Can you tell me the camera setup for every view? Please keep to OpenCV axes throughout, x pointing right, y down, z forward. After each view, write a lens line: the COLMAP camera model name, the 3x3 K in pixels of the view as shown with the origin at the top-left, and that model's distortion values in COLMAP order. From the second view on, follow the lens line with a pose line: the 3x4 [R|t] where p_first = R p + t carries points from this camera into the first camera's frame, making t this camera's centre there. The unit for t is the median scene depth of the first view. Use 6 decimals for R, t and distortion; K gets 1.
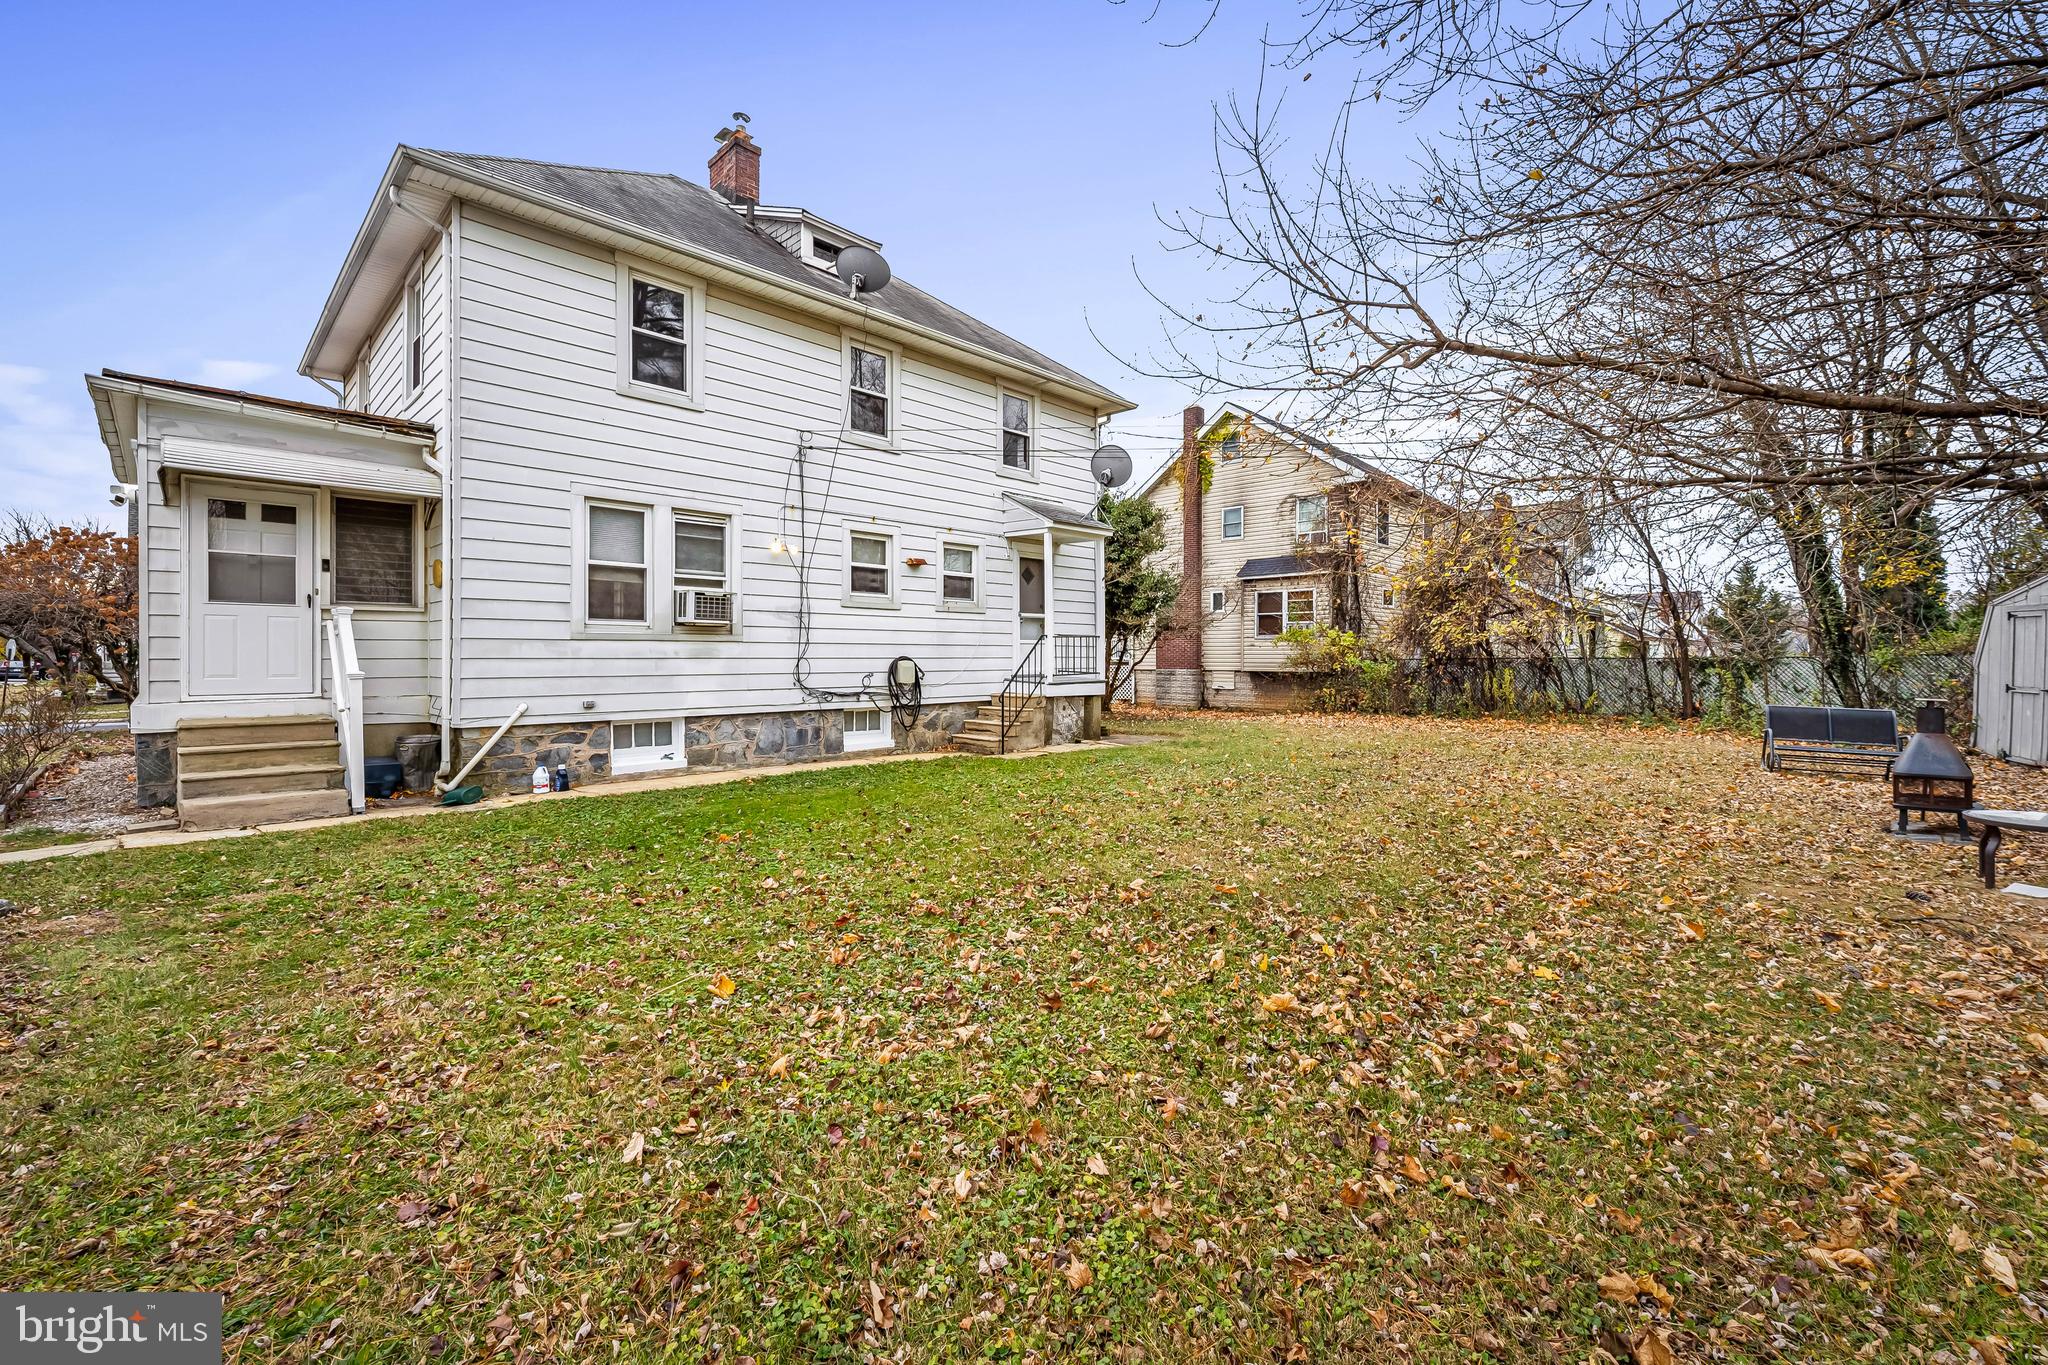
lens RADIAL K [[840.0, 0, 1026.2], [0, 840.0, 663.0], [0, 0, 1]] dist [-0.007005, 0.000216]
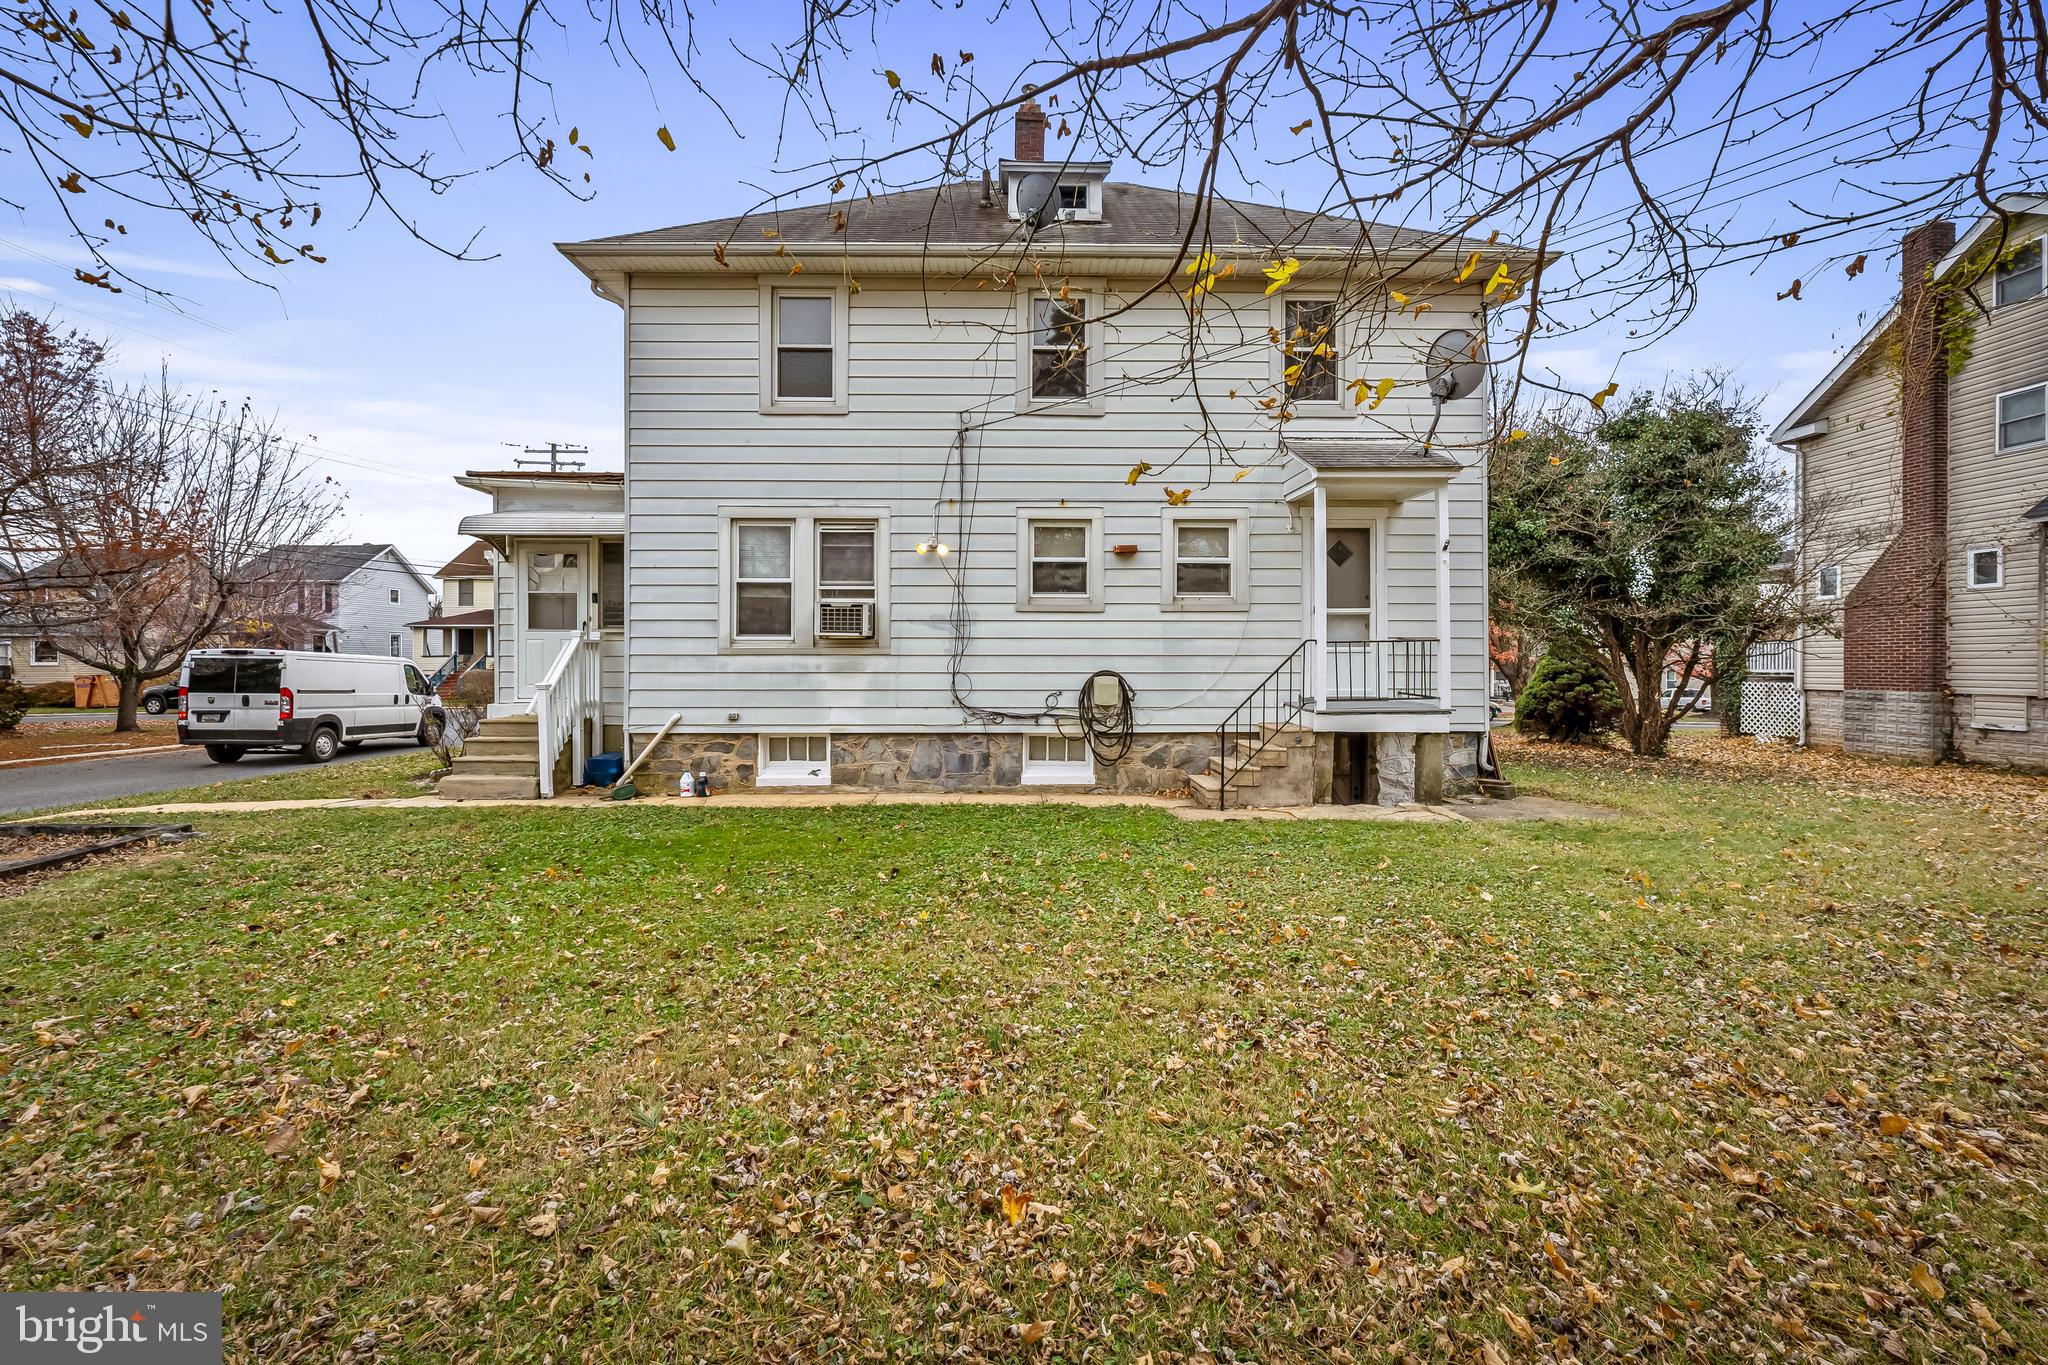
lens RADIAL K [[840.0, 0, 1015.5], [0, 840.0, 666.4], [0, 0, 1]] dist [-0.007005, 0.000216]
pose [[0.708104, 0.002596, -0.706104, 0.388769], [-0.006027, 0.999979, -0.002368, -0.010714], [0.706083, 0.005933, 0.708104, 0.421567]]
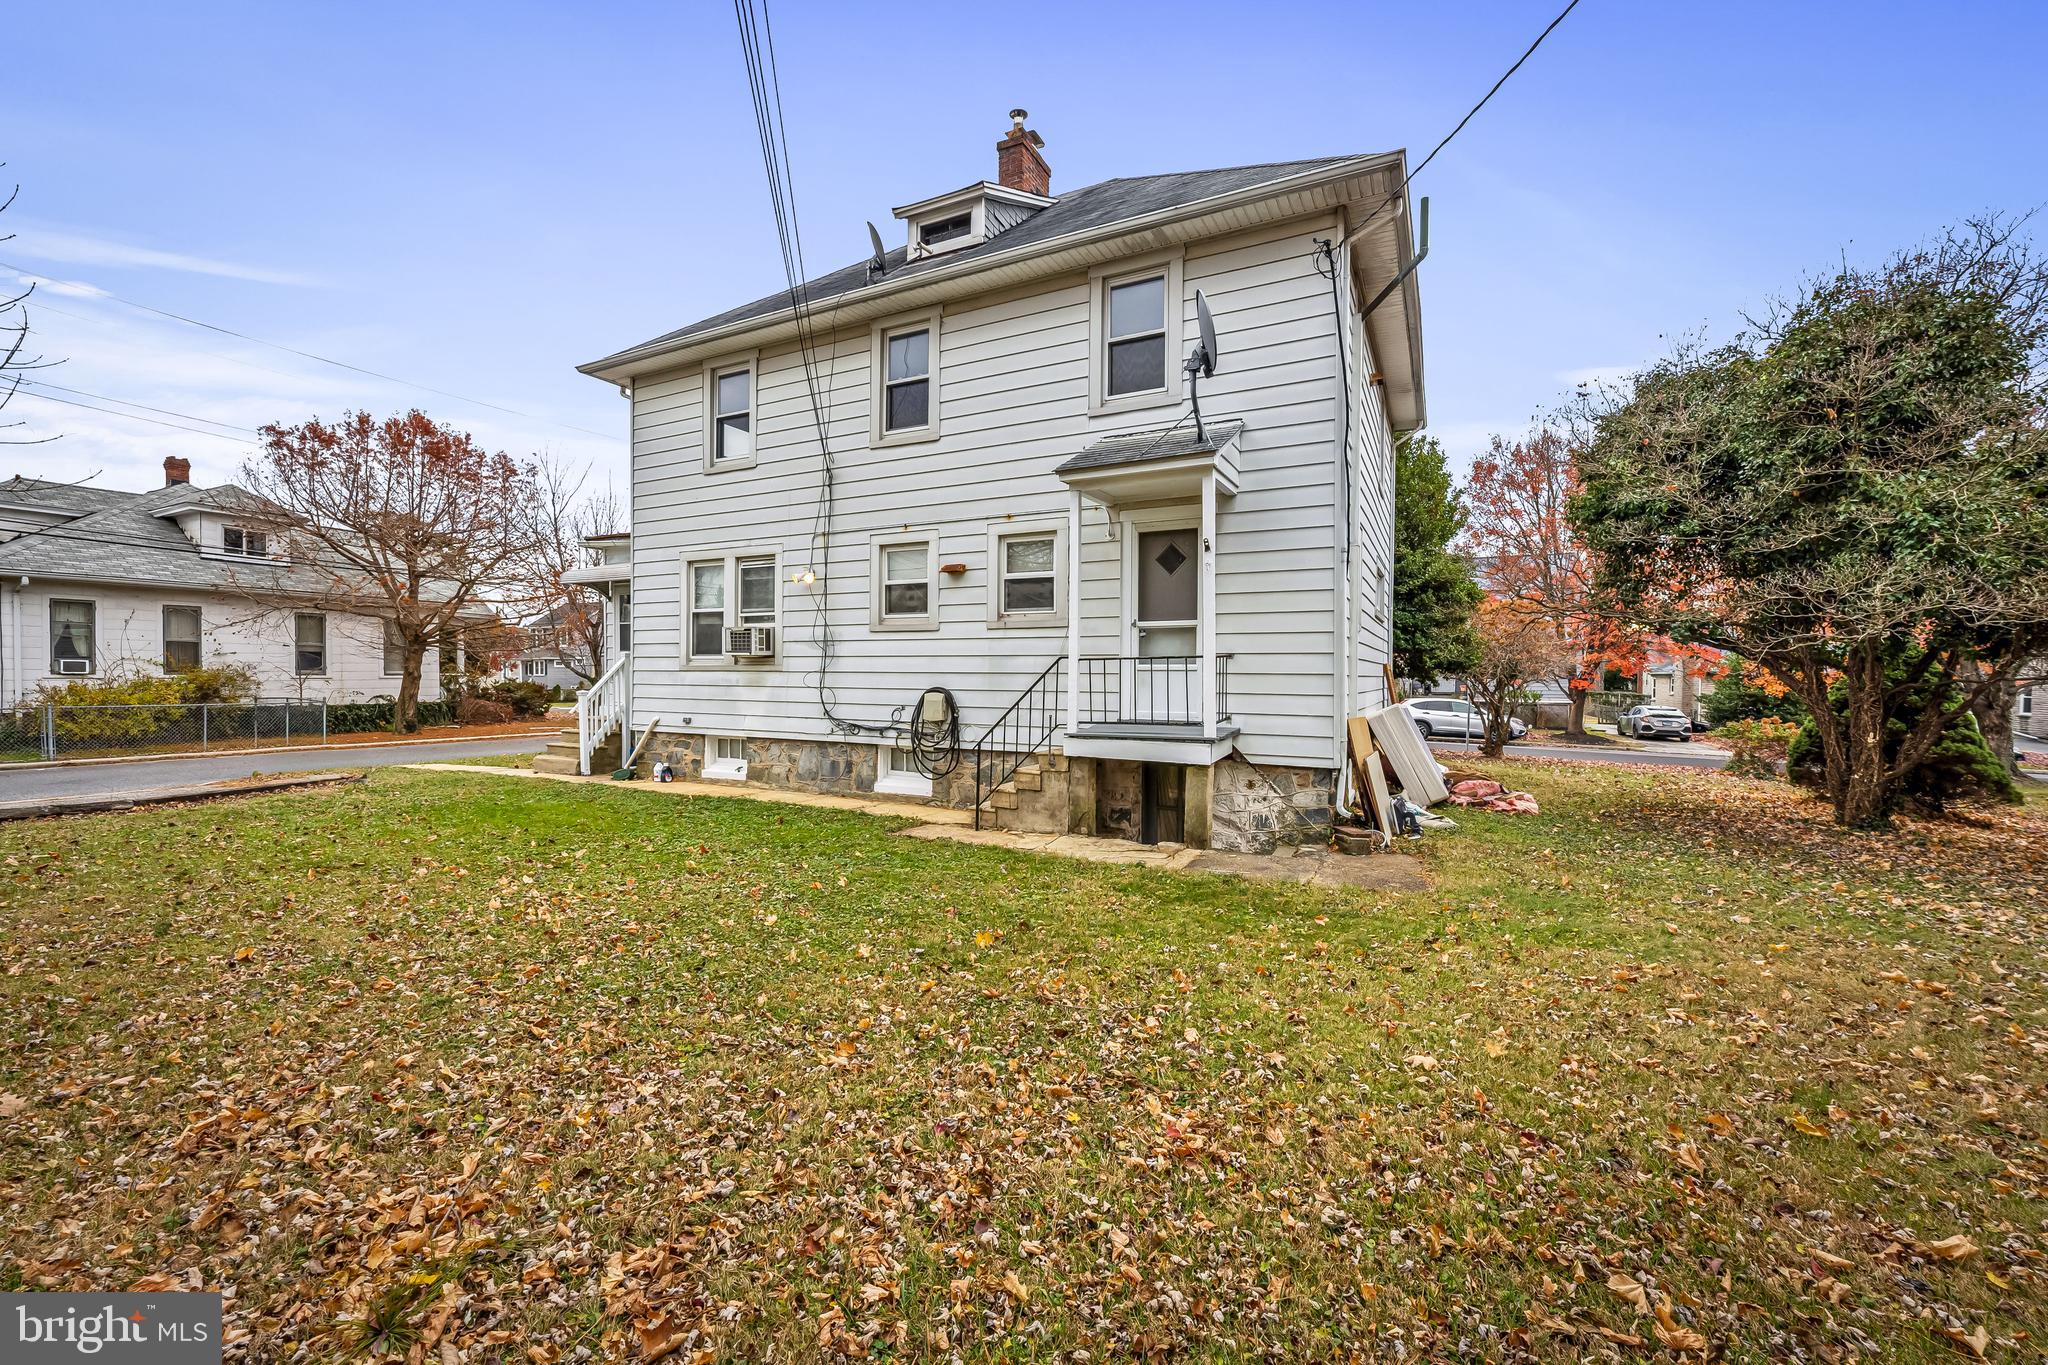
lens RADIAL K [[934.2, 0, 955.5], [0, 934.2, 683.6], [0, 0, 1]] dist [0.002976, 0.000034]
pose [[0.213893, 0.014252, -0.976753, 0.823194], [-0.012709, 0.999850, 0.011806, -0.025122], [0.976774, 0.009889, 0.214042, 0.911574]]
